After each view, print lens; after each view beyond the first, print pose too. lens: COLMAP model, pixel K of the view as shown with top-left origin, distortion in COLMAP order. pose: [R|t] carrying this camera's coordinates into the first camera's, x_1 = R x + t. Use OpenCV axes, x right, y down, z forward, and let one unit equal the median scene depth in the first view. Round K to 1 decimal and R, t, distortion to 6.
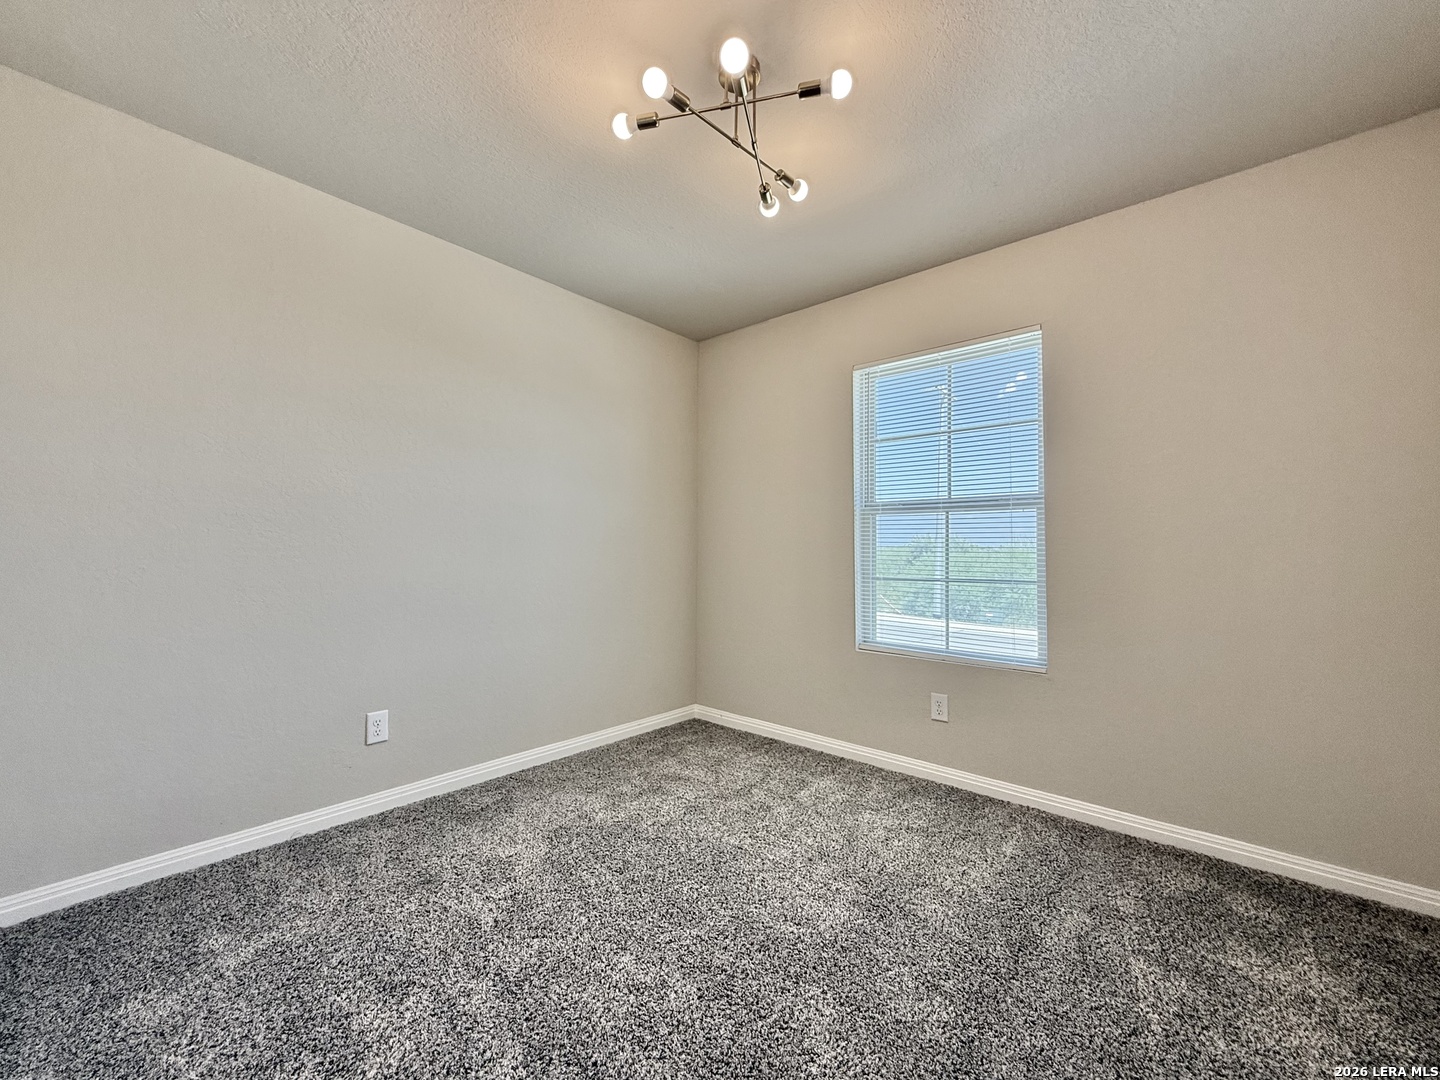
lens RADIAL K [[576.8, 0, 716.9], [0, 576.8, 537.7], [0, 0, 1]] dist [0.001624, -0.000018]
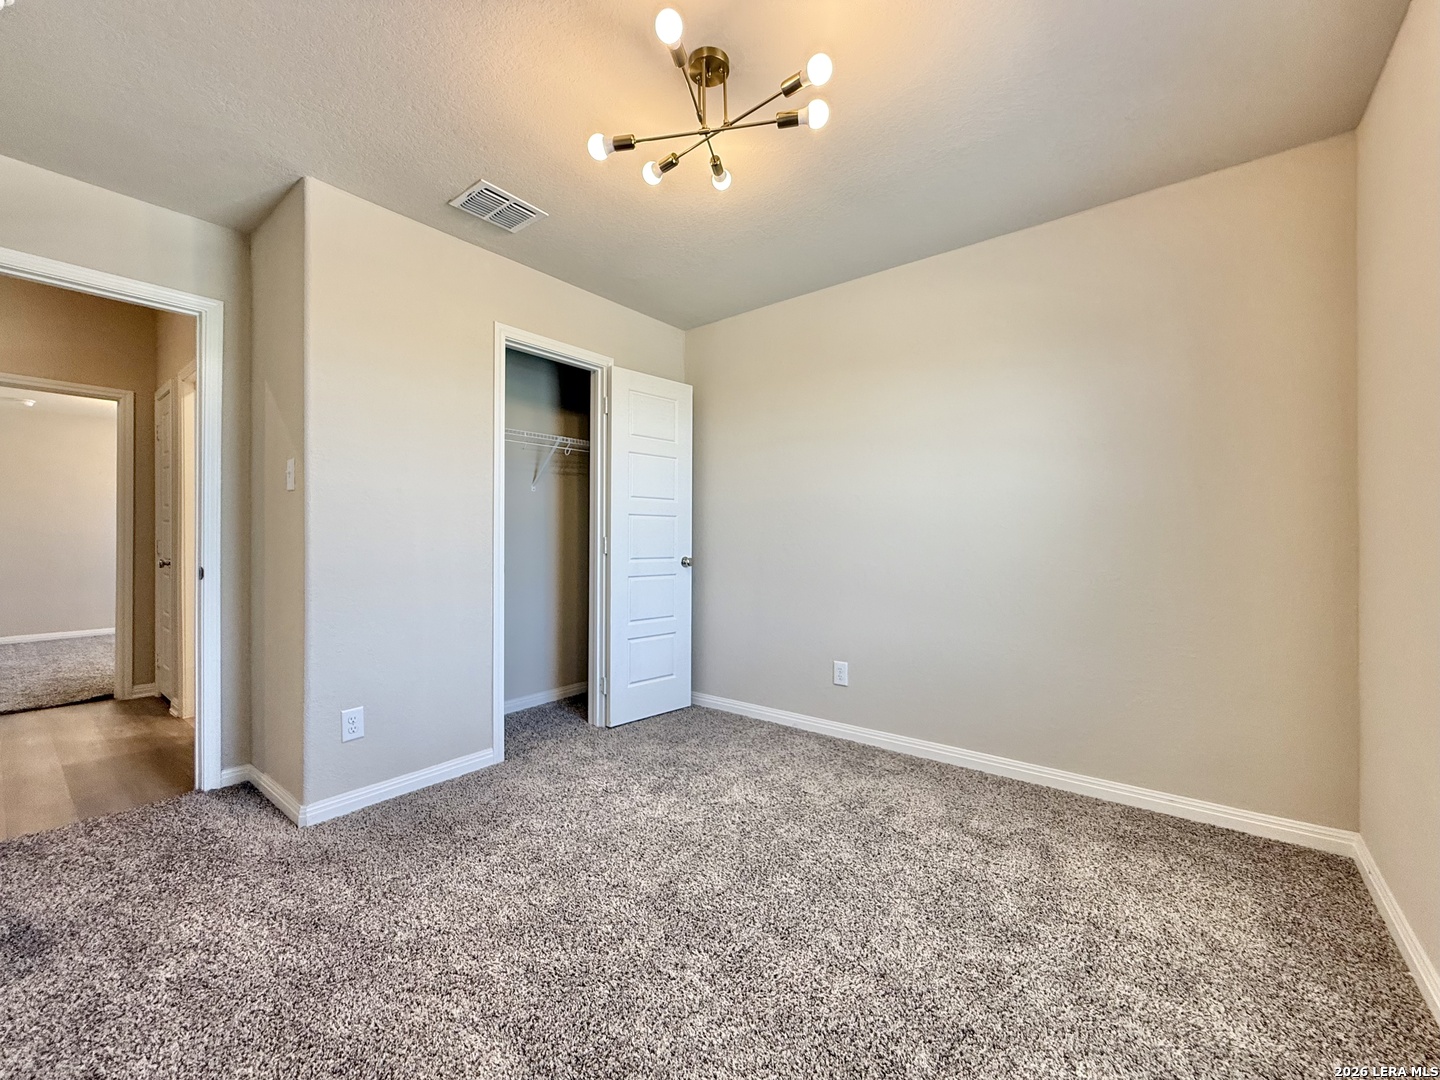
lens RADIAL K [[576.8, 0, 716.9], [0, 576.8, 537.7], [0, 0, 1]] dist [0.001624, -0.000018]
pose [[0.069952, -0.010135, -0.997499, 0.640775], [0.022301, 0.999714, -0.008593, 0.021065], [0.997301, -0.021644, 0.070158, 0.570229]]
